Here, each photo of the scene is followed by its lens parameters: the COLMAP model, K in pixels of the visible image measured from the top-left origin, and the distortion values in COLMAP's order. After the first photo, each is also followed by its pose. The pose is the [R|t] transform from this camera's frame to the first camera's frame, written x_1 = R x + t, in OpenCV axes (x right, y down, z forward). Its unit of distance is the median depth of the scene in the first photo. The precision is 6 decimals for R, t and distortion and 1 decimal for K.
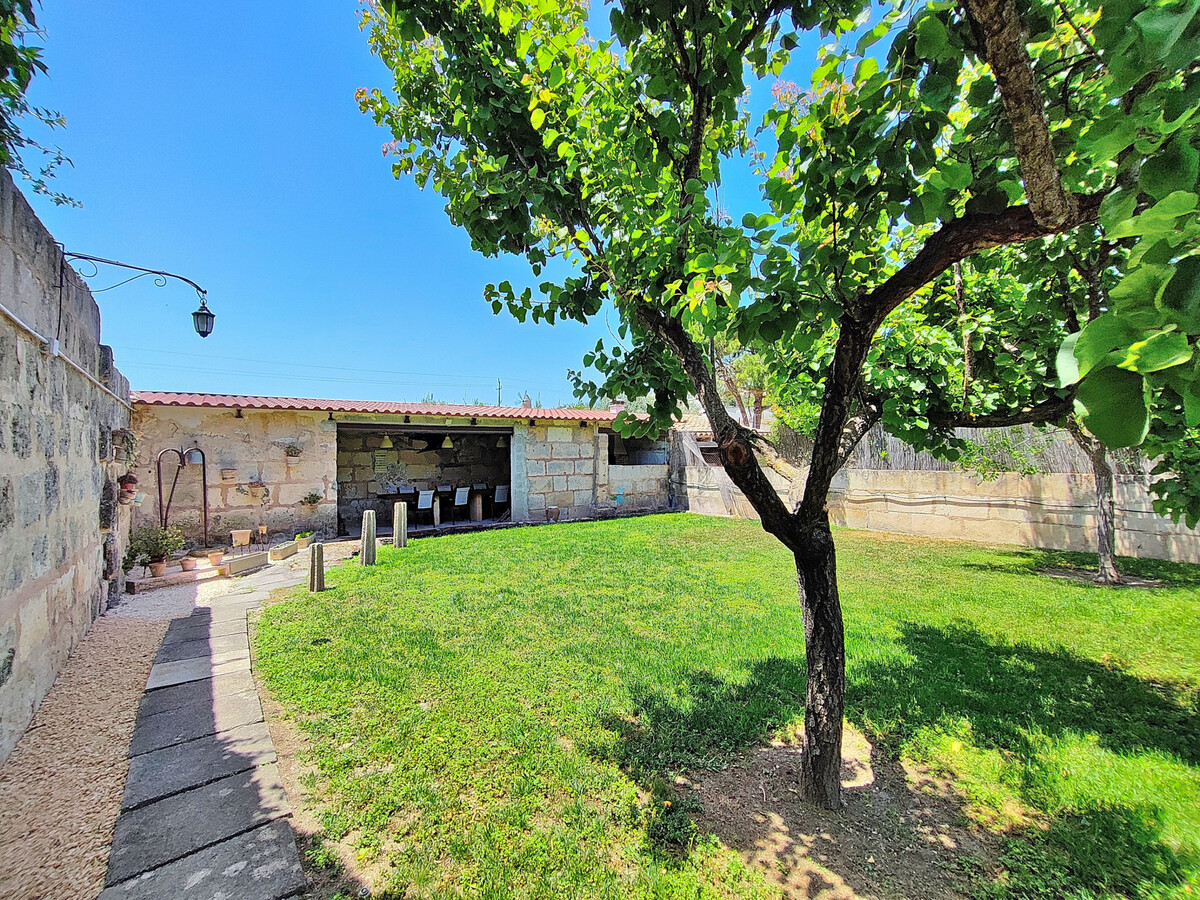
lens RADIAL K [[540.5, 0, 605.6], [0, 540.5, 451.3], [0, 0, 1]] dist [-0.012077, 0.000656]
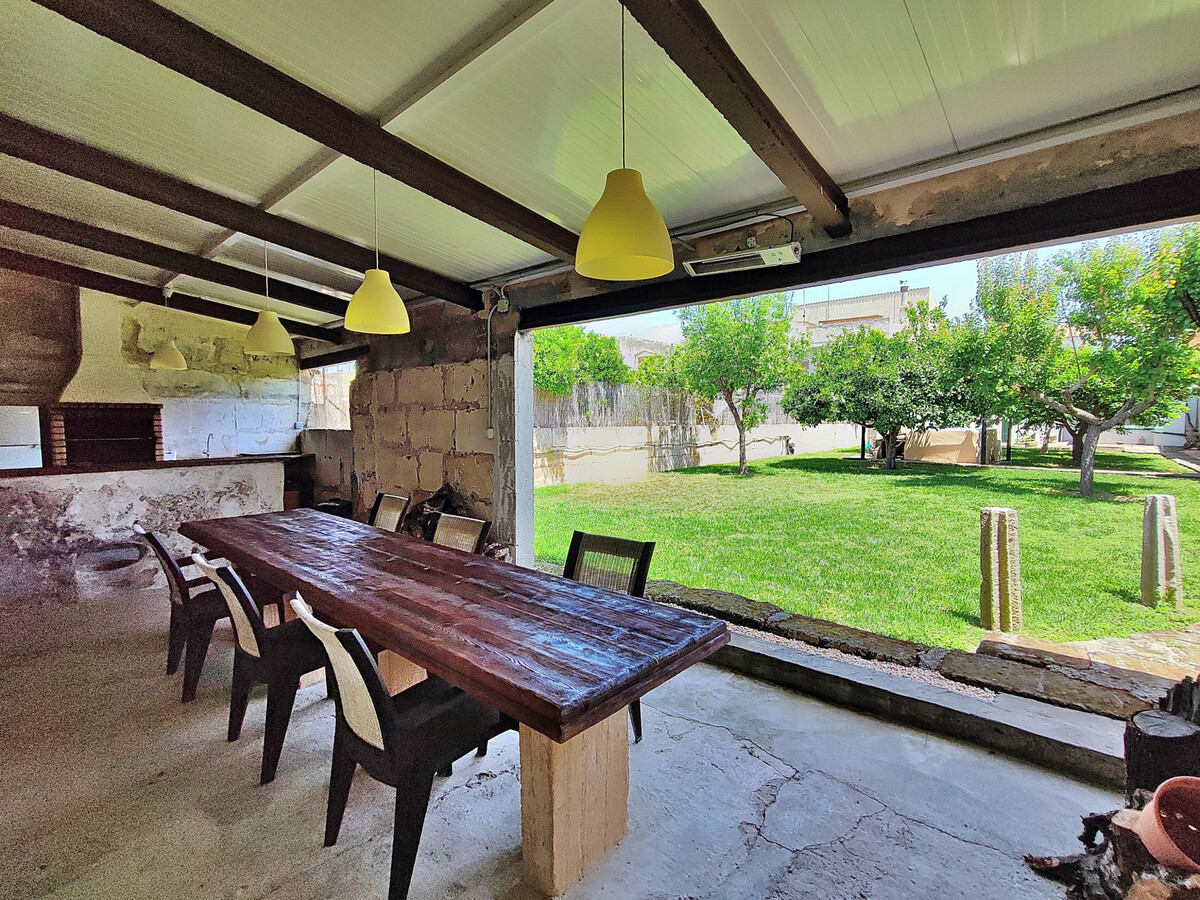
lens RADIAL K [[540.5, 0, 605.6], [0, 540.5, 451.3], [0, 0, 1]] dist [-0.012077, 0.000656]
pose [[-0.219228, -0.041389, 0.974795, -0.637811], [0.006612, 0.999014, 0.043904, 0.037750], [-0.975651, 0.016070, -0.218738, 1.283105]]
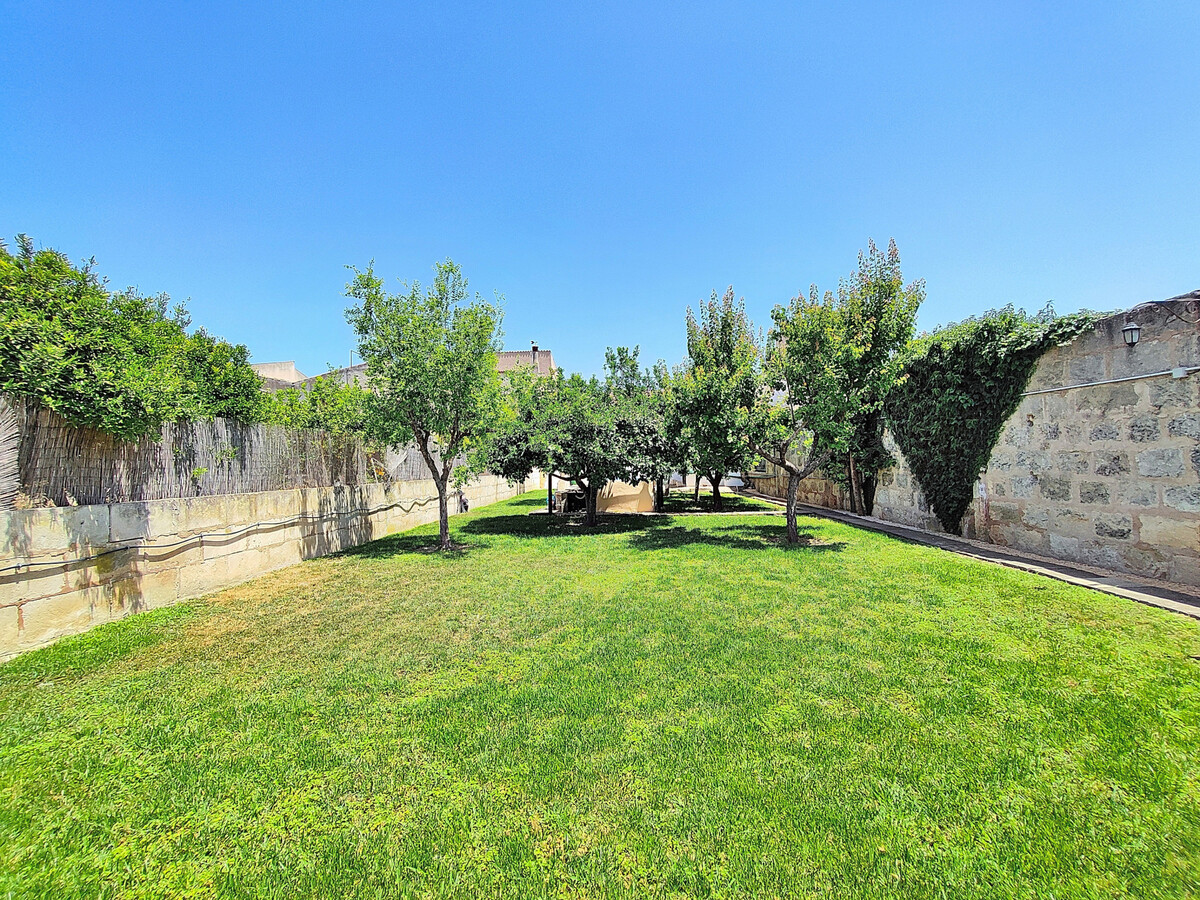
lens RADIAL K [[533.5, 0, 588.5], [0, 533.5, 451.2], [0, 0, 1]] dist [-0.010932, 0.000467]
pose [[-0.765381, 0.047142, 0.641848, -0.250535], [0.031081, 0.998857, -0.036300, 0.019065], [-0.642826, -0.007834, -0.765972, 1.246815]]
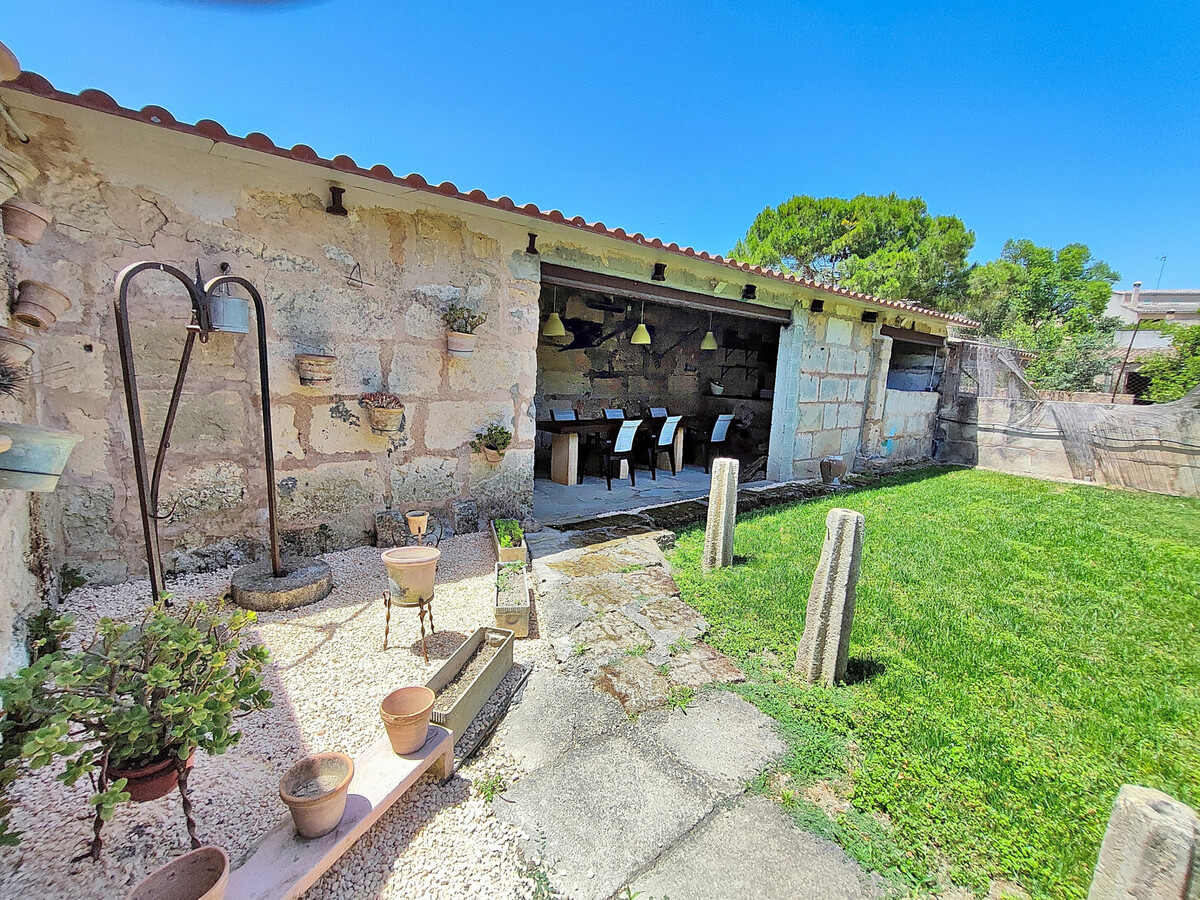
lens RADIAL K [[540.5, 0, 605.6], [0, 540.5, 451.3], [0, 0, 1]] dist [-0.012077, 0.000656]
pose [[0.997752, 0.047205, 0.047570, -0.473807], [-0.053872, 0.987165, 0.150343, 0.029234], [-0.039863, -0.152568, 0.987489, 0.566973]]
